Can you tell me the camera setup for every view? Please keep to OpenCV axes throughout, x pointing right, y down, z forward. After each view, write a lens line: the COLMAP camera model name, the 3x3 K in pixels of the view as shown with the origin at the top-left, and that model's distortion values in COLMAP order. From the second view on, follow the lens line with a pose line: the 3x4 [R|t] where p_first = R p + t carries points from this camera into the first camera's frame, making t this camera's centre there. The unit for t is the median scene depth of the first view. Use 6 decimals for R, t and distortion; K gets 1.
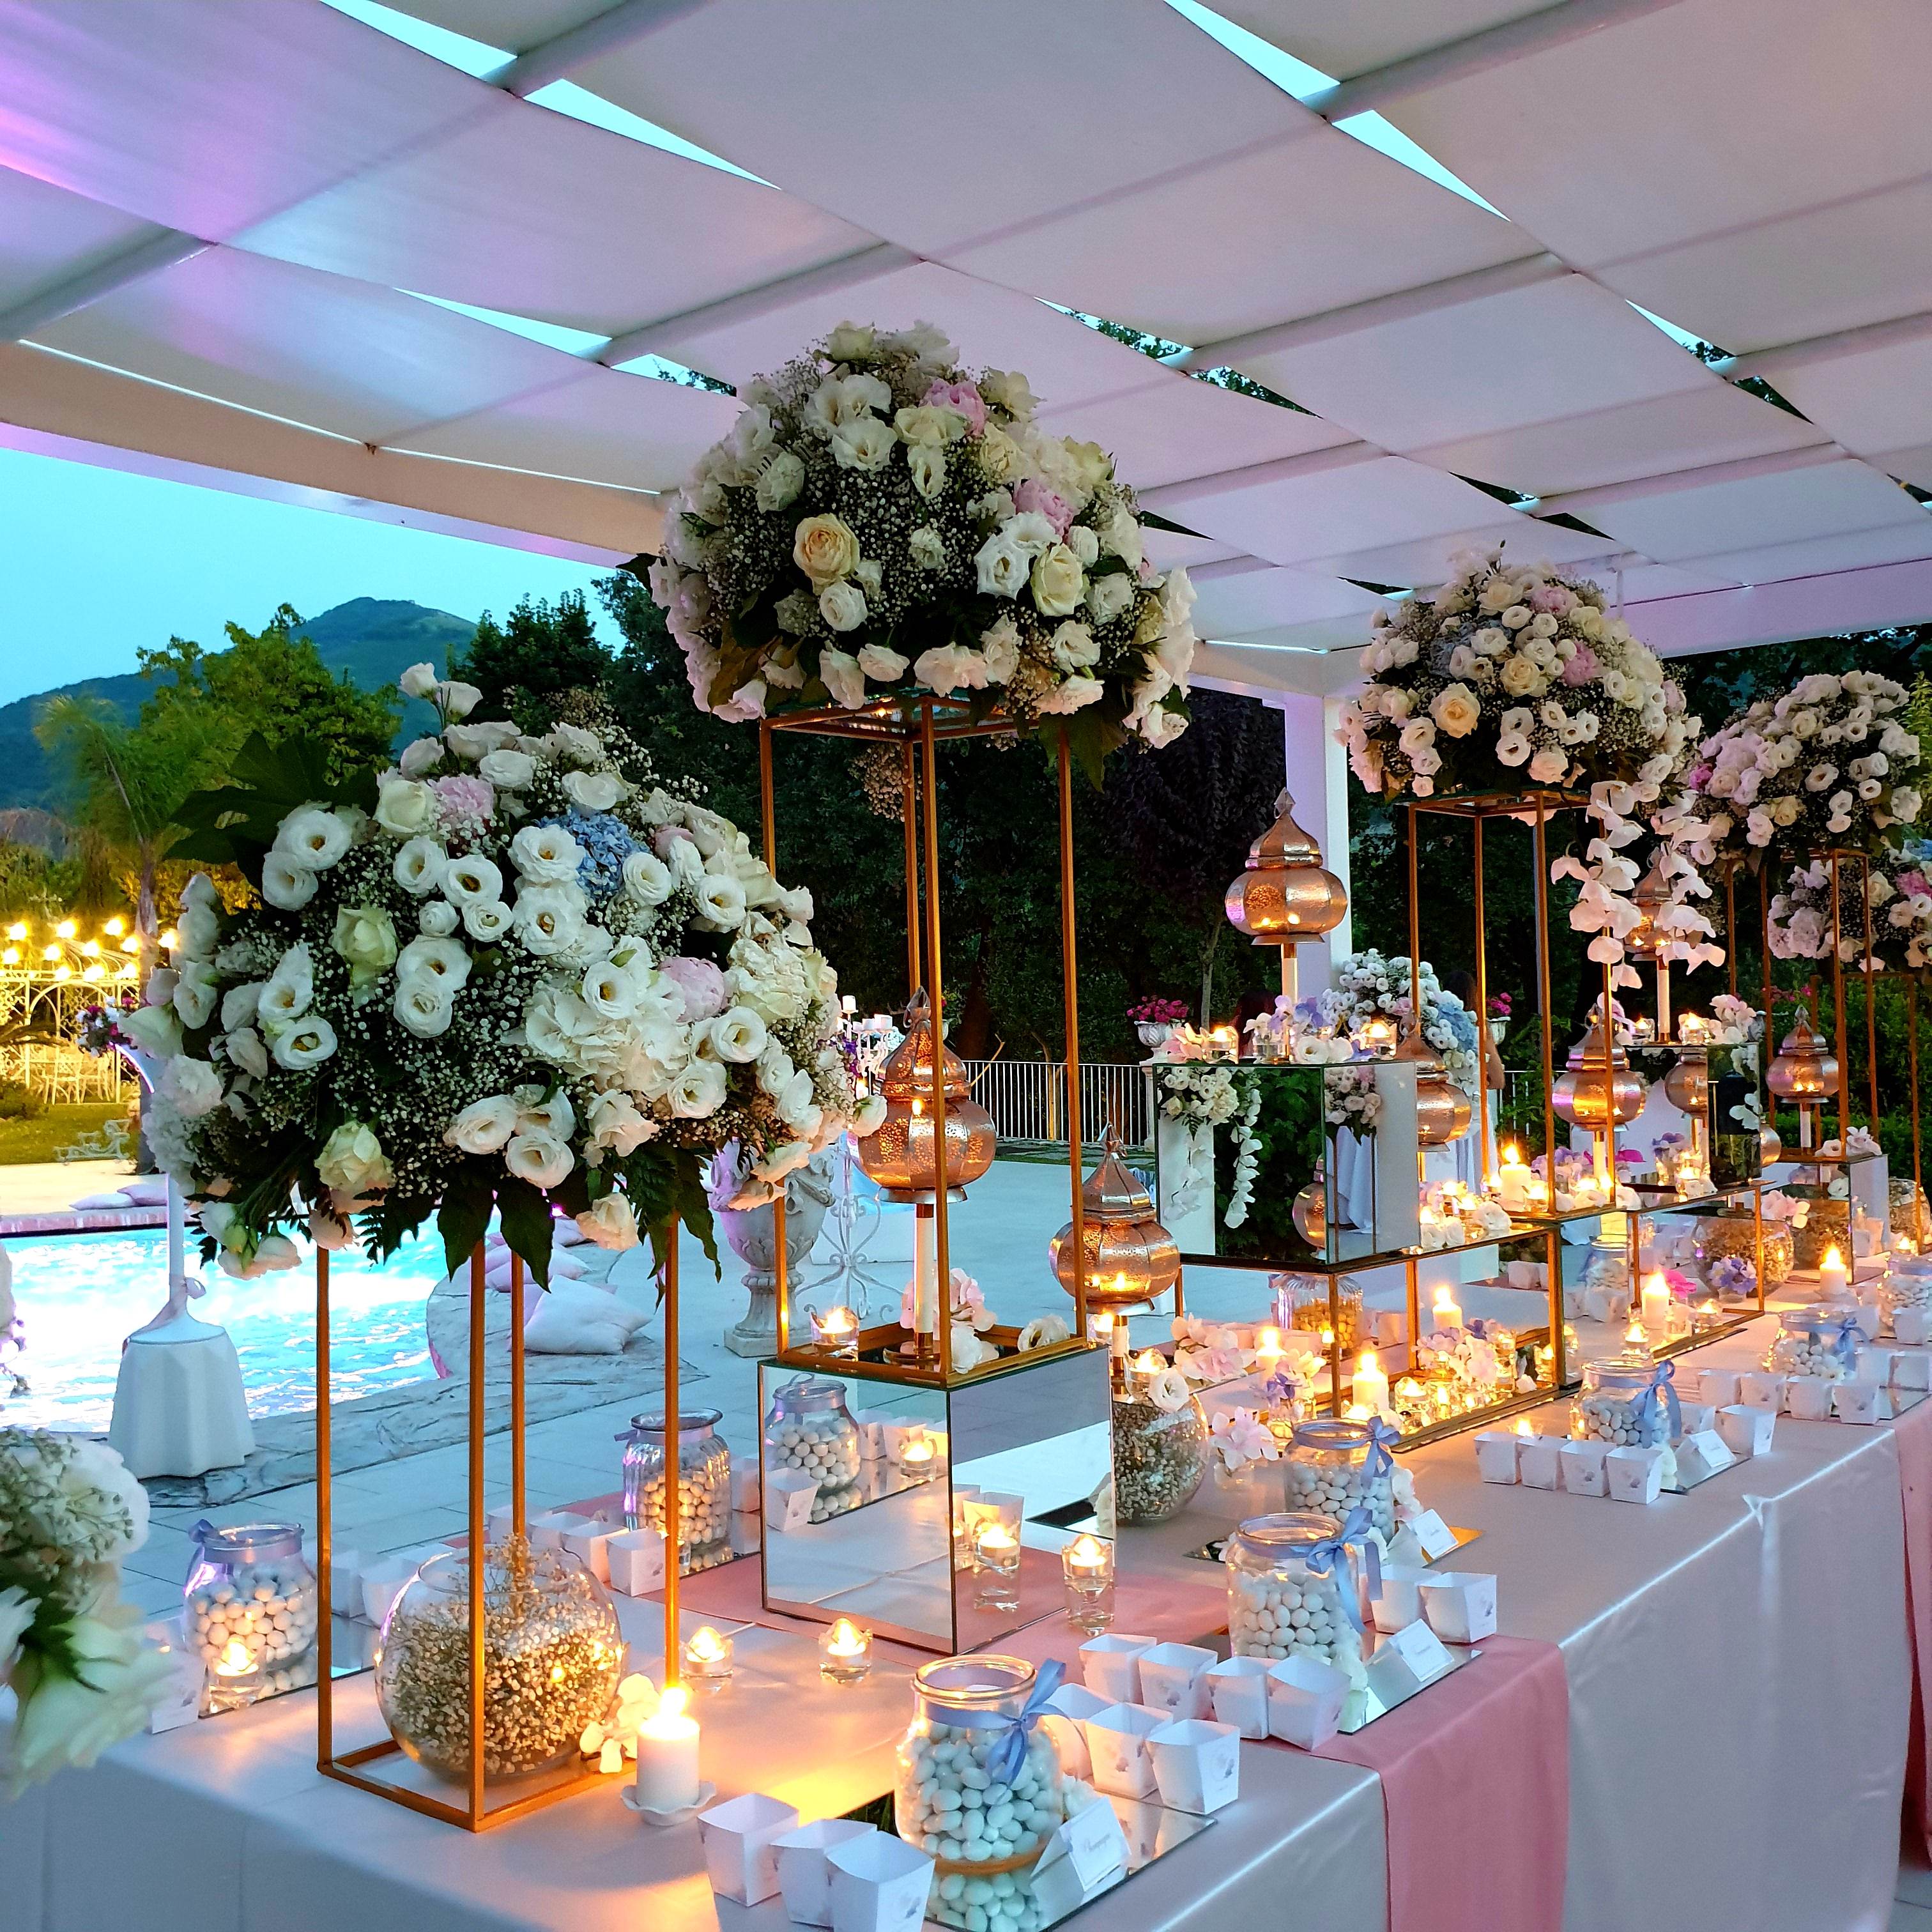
lens RADIAL K [[1924.9, 0, 956.2], [0, 1924.9, 1042.9], [0, 0, 1]] dist [0.101259, -0.388618]
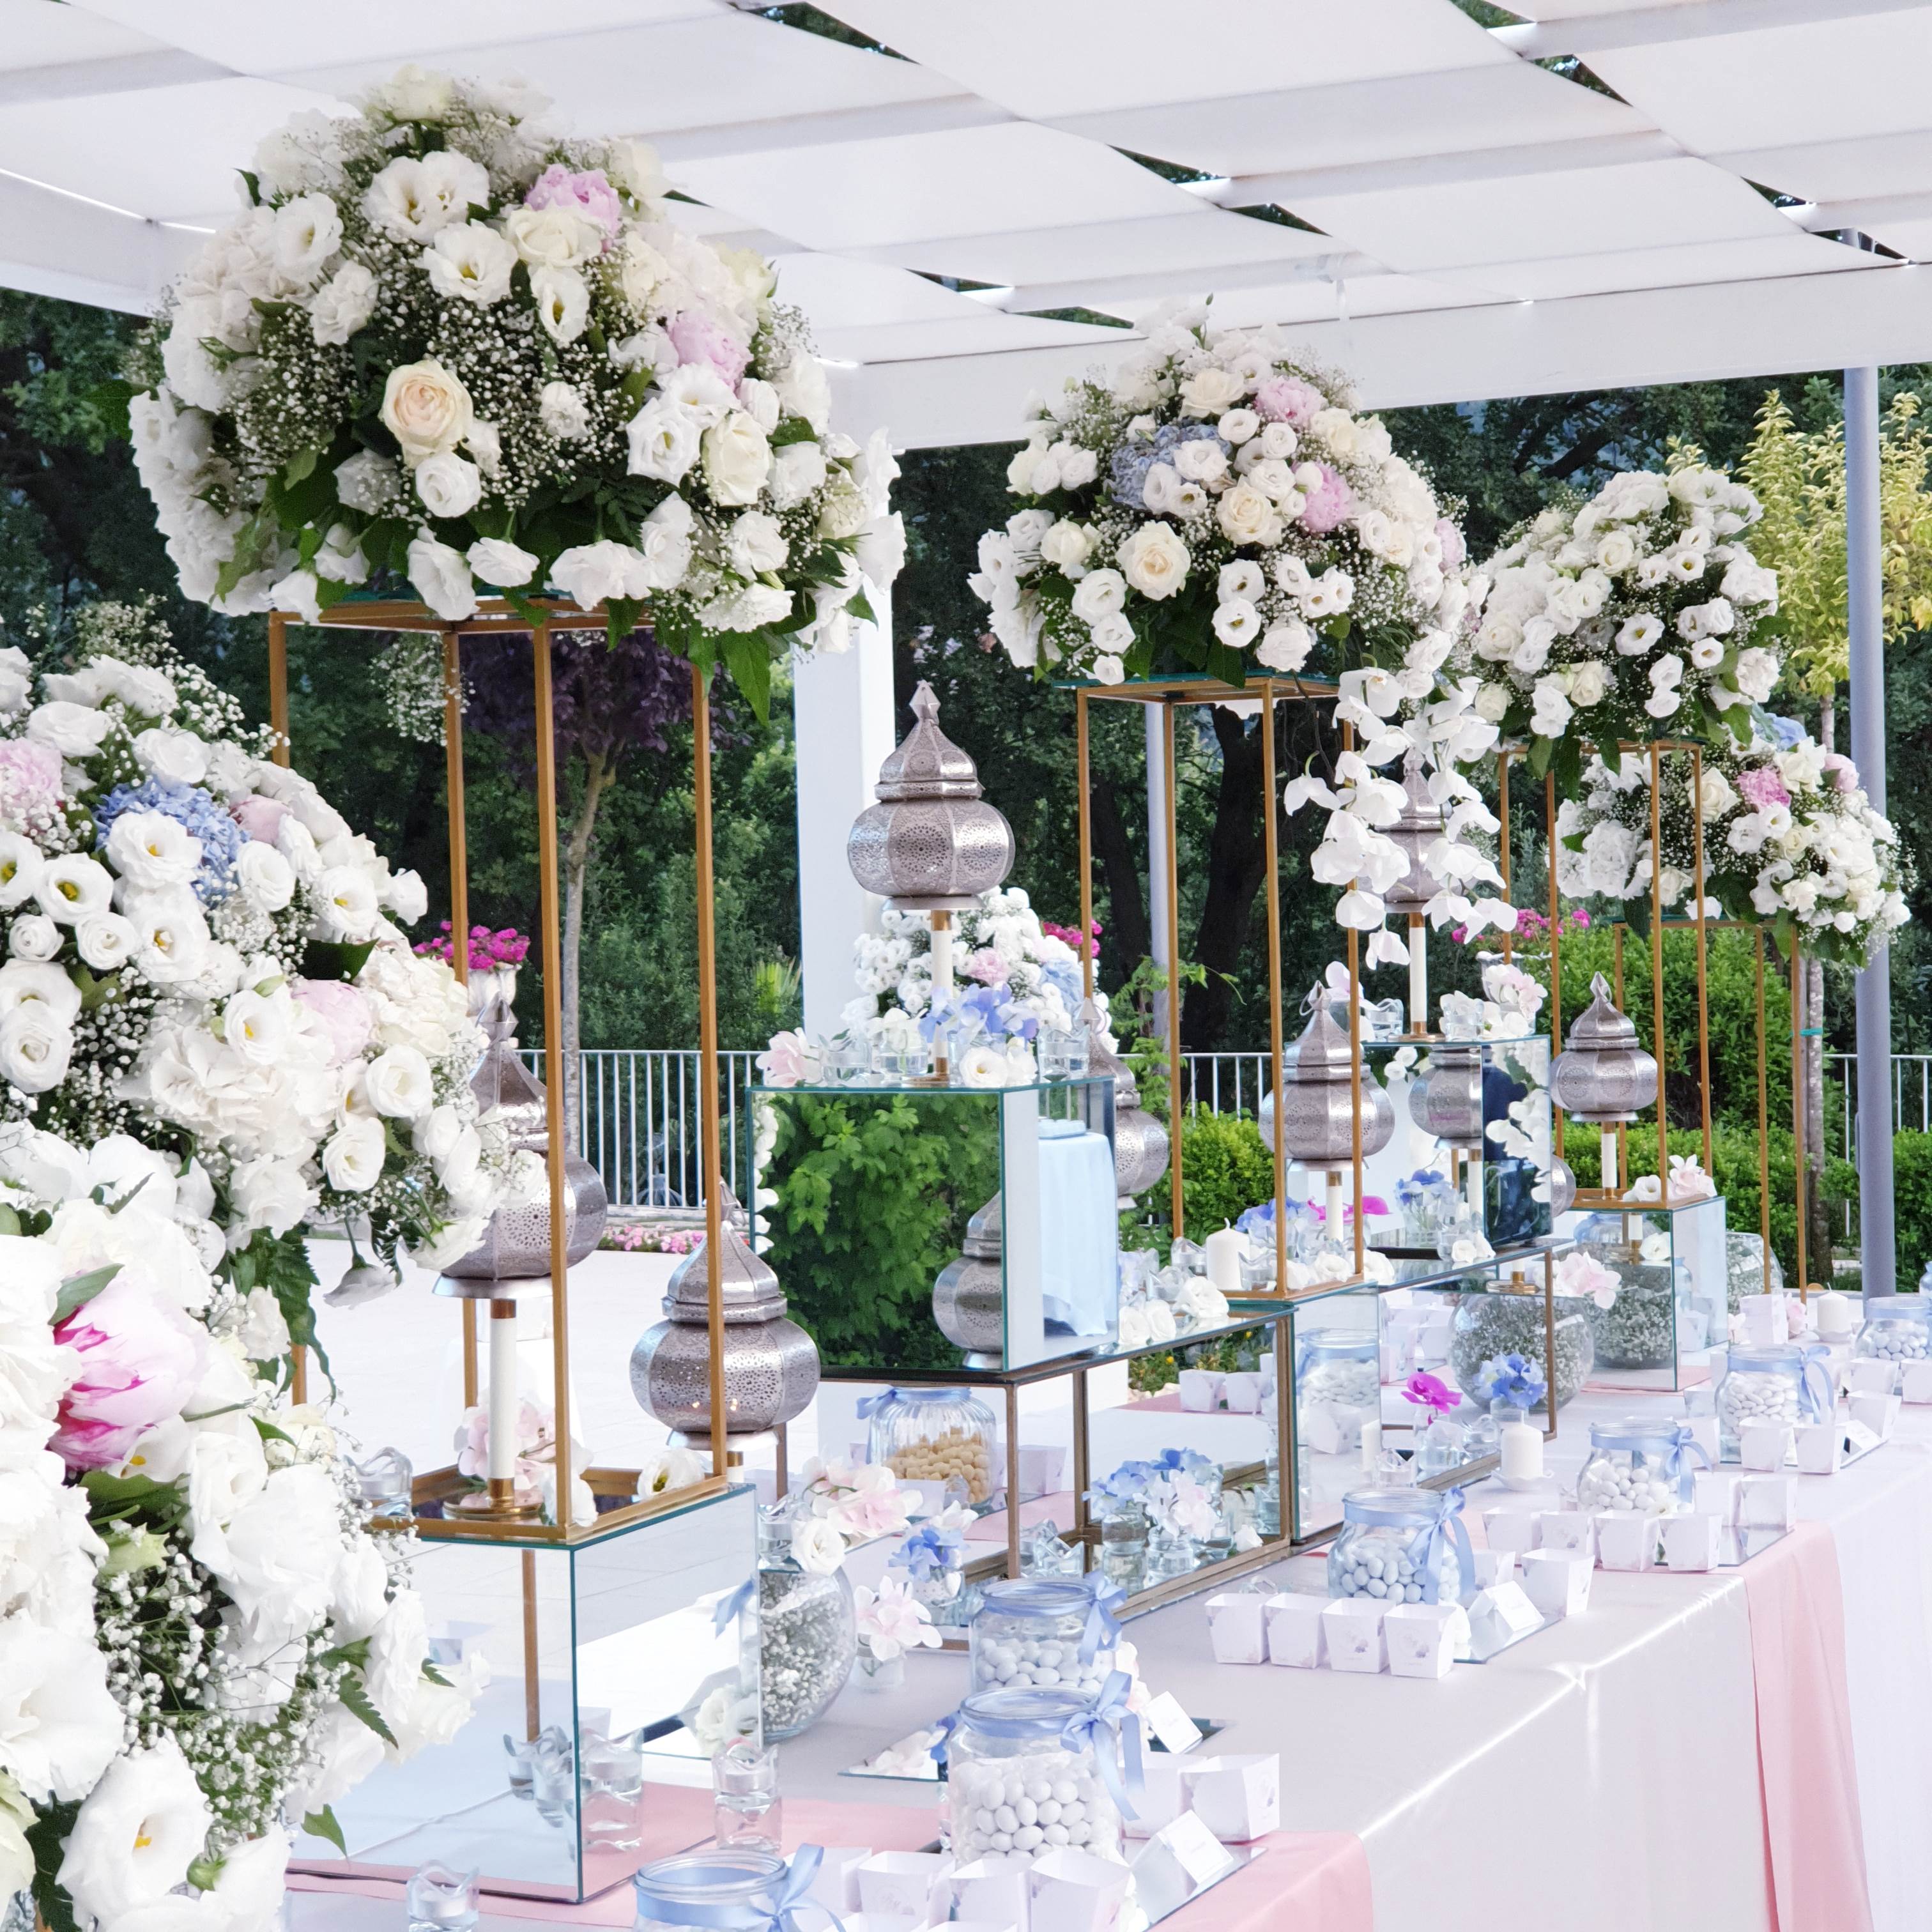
lens RADIAL K [[3688.3, 0, 967.3], [0, 3688.3, 1180.8], [0, 0, 1]] dist [0.179896, -2.232465]
pose [[0.967977, -0.015546, 0.250556, -0.137198], [0.002881, 0.998703, 0.050833, -0.020280], [-0.251021, -0.048483, 0.966767, -0.256558]]
